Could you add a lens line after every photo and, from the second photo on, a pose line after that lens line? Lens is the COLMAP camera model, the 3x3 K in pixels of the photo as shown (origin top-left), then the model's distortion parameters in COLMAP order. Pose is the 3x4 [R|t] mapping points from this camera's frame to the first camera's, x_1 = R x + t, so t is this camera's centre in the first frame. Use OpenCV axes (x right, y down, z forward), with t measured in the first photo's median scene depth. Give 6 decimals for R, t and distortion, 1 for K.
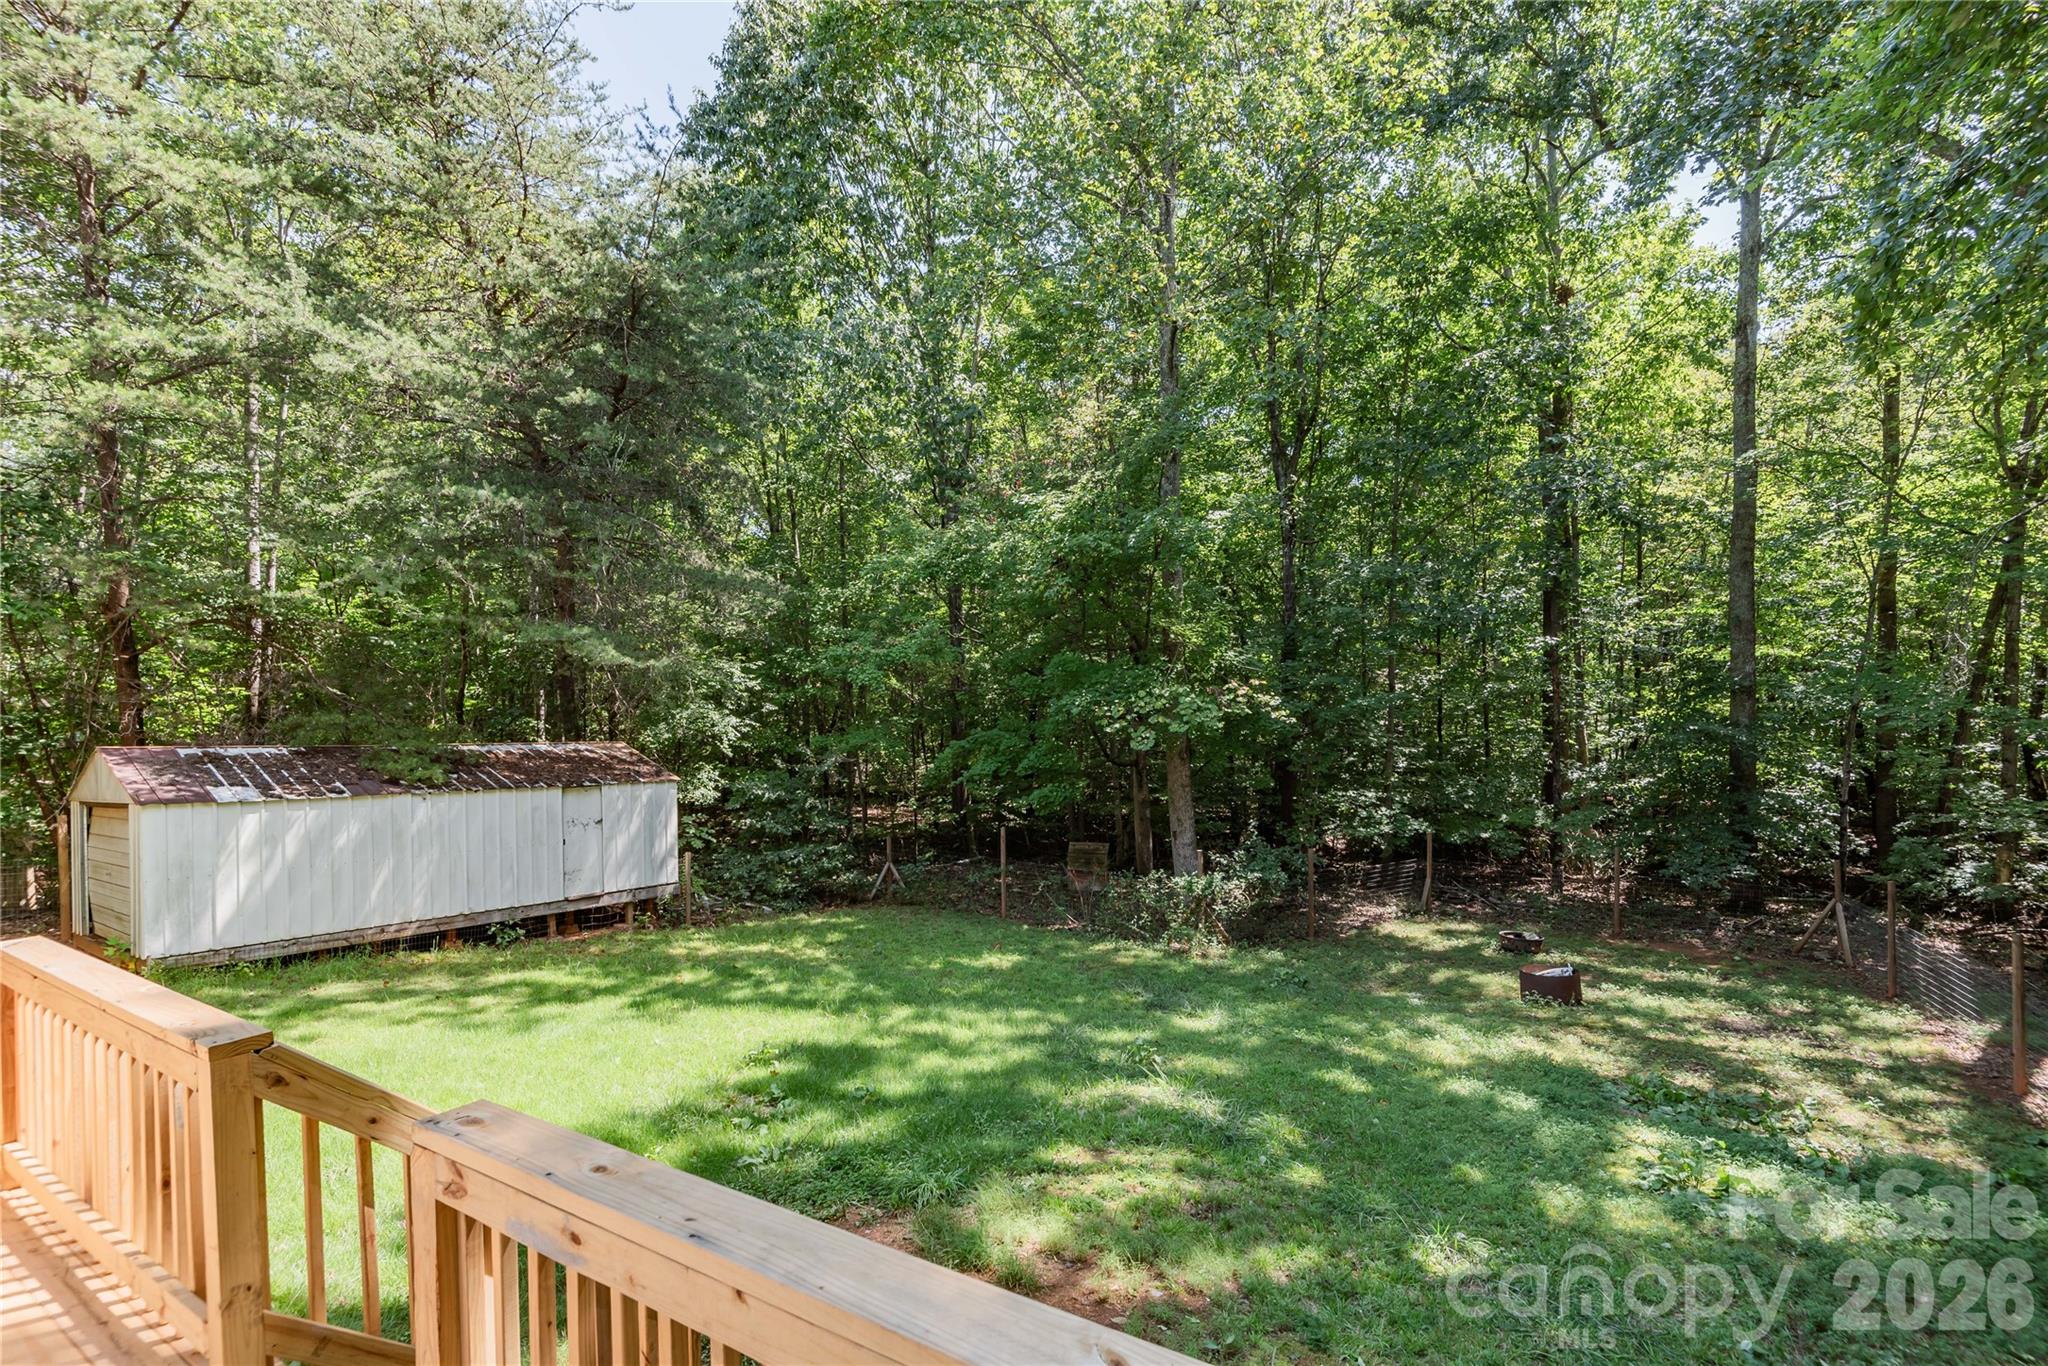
lens RADIAL K [[897.8, 0, 1025.2], [0, 897.8, 751.2], [0, 0, 1]] dist [0.001137, -0.010668]
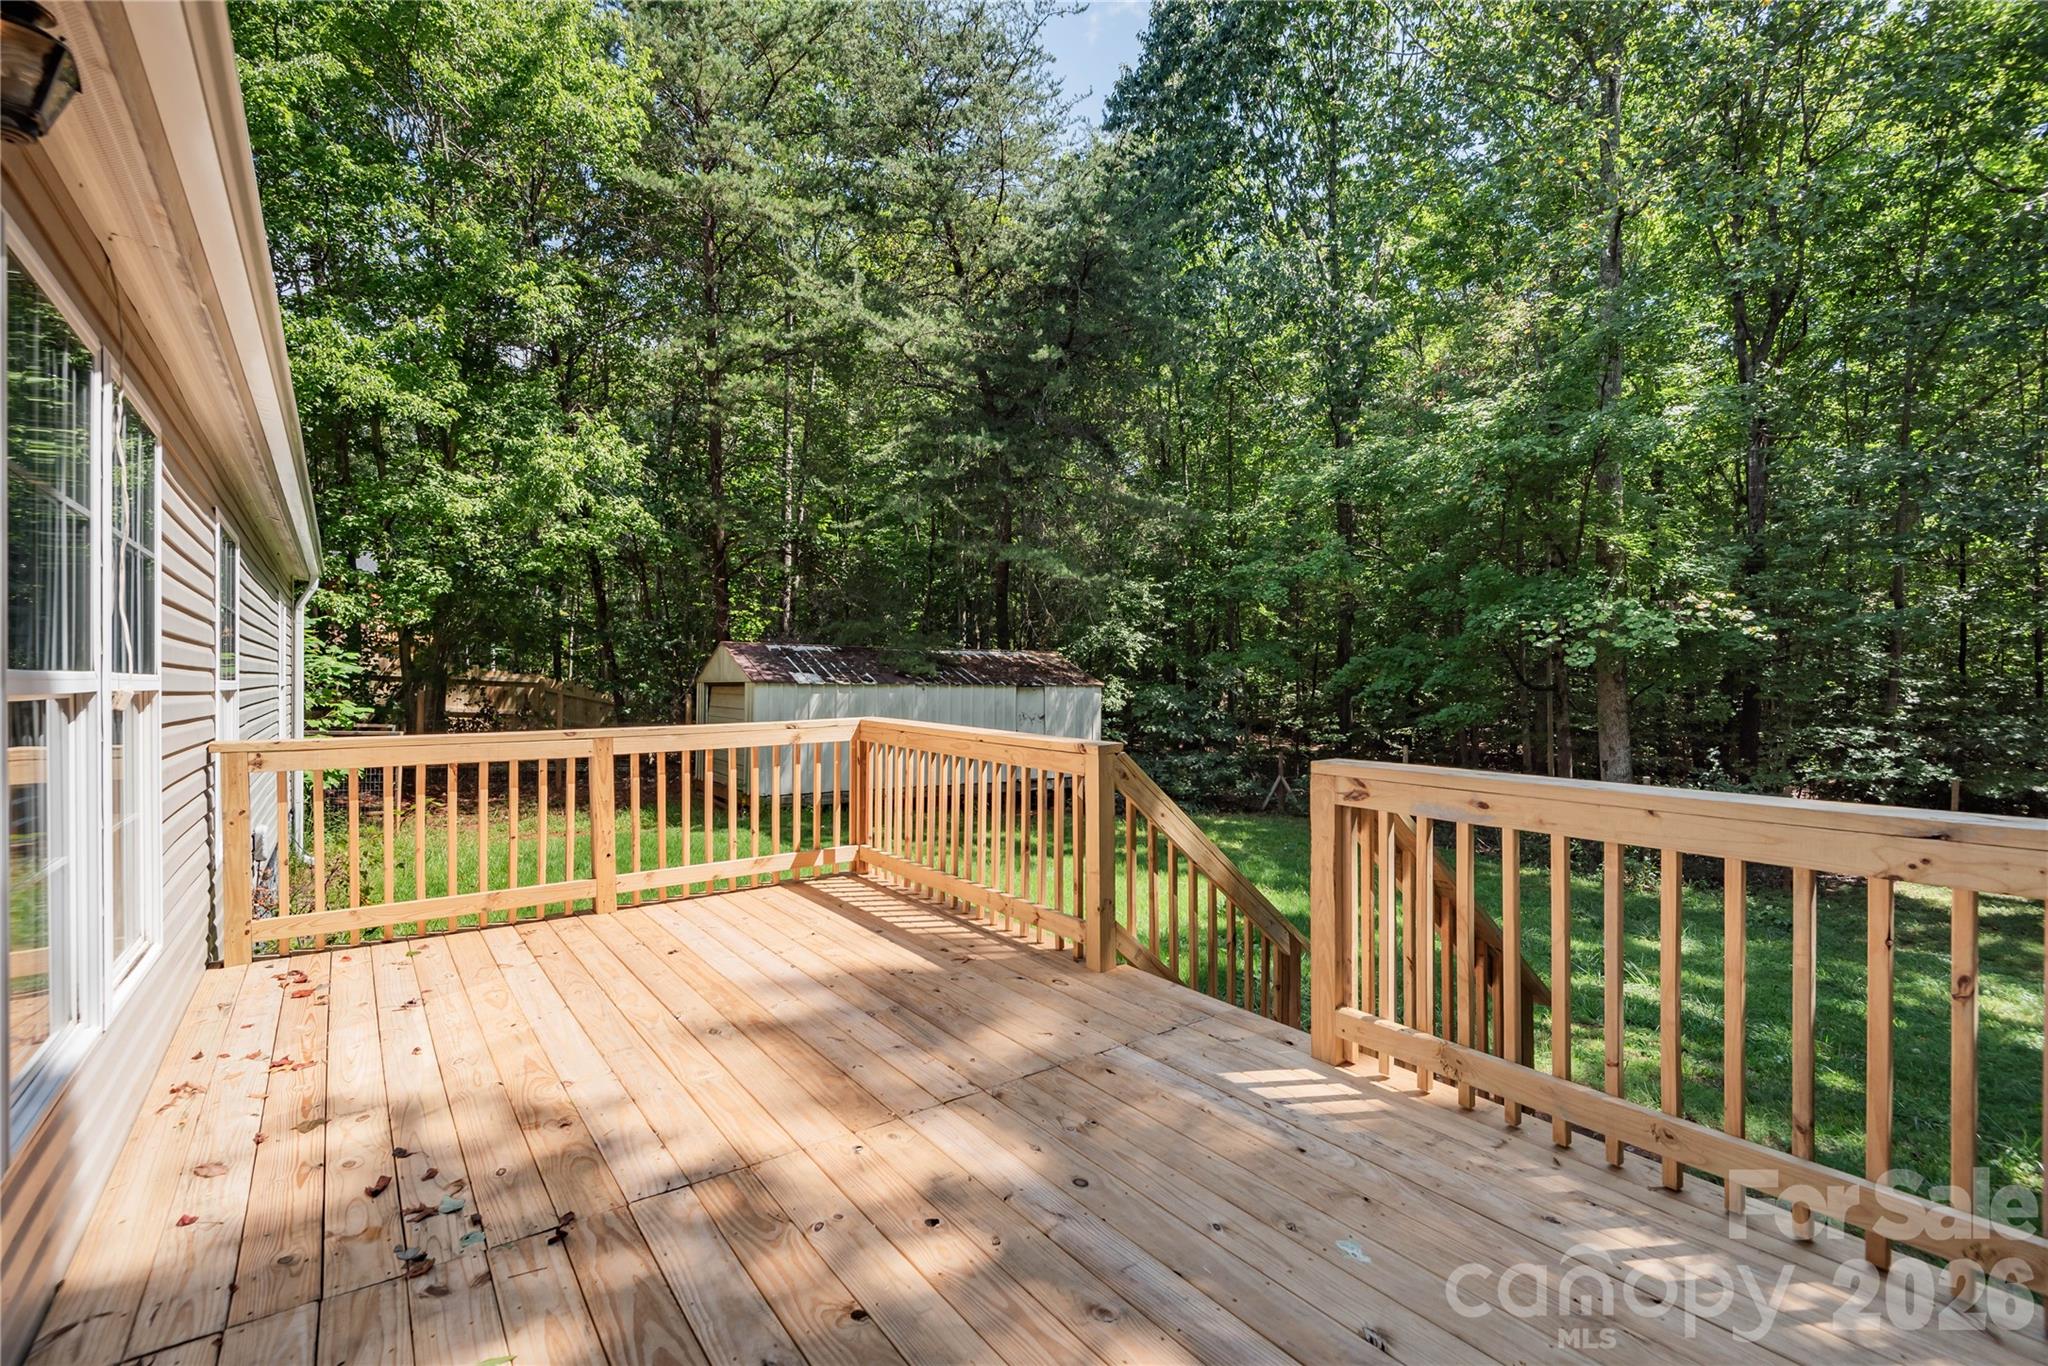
lens RADIAL K [[894.6, 0, 1024.0], [0, 894.6, 683.0], [0, 0, 1]] dist [0.008340, -0.020857]
pose [[0.931821, 0.023898, -0.362132, -0.066715], [-0.025876, 0.999665, -0.000614, 0.029595], [0.361996, 0.009943, 0.932127, -0.074232]]
